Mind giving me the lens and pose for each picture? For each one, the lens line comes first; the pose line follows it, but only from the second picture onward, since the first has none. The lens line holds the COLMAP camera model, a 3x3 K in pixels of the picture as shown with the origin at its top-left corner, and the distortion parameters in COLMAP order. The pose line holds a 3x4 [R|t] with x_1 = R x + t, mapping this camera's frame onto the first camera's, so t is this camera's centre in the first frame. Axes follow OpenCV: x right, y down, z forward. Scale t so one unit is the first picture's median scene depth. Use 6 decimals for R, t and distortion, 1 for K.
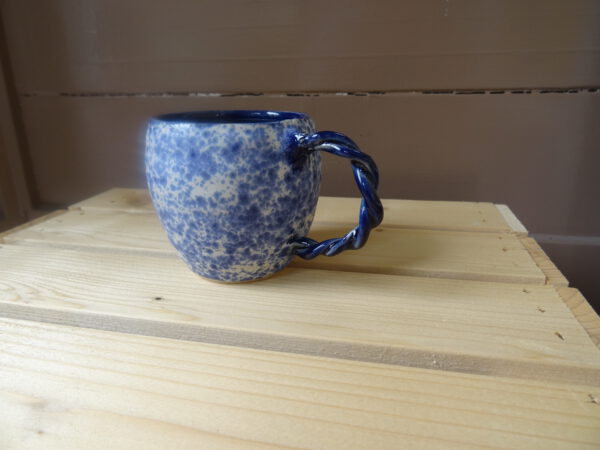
lens RADIAL K [[421.9, 0, 300.0], [0, 421.9, 225.0], [0, 0, 1]] dist [-0.006085, -0.003868]
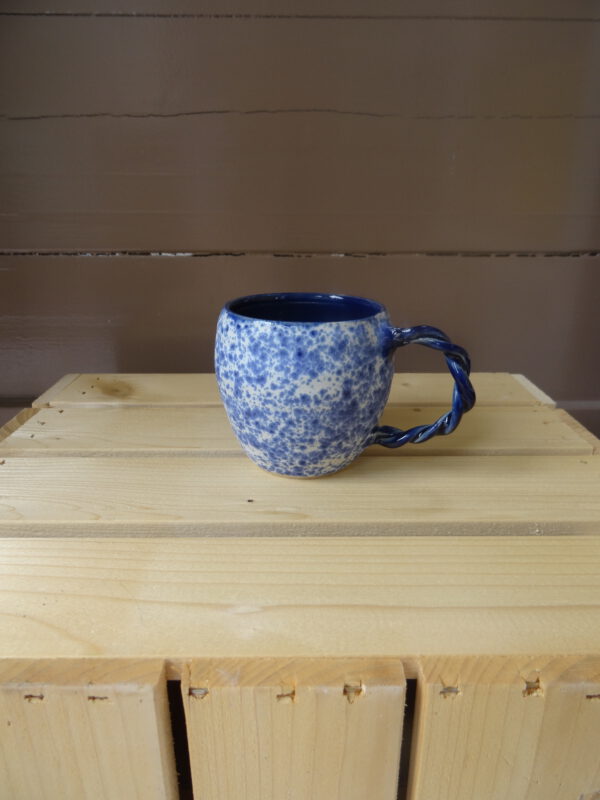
lens RADIAL K [[562.5, 0, 300.0], [0, 562.5, 400.0], [0, 0, 1]] dist [-0.006085, -0.003868]
pose [[0.976076, -0.060255, 0.208913, -0.519348], [0.056528, 0.998118, 0.023770, -0.085473], [-0.209952, -0.011392, 0.977645, -0.298166]]
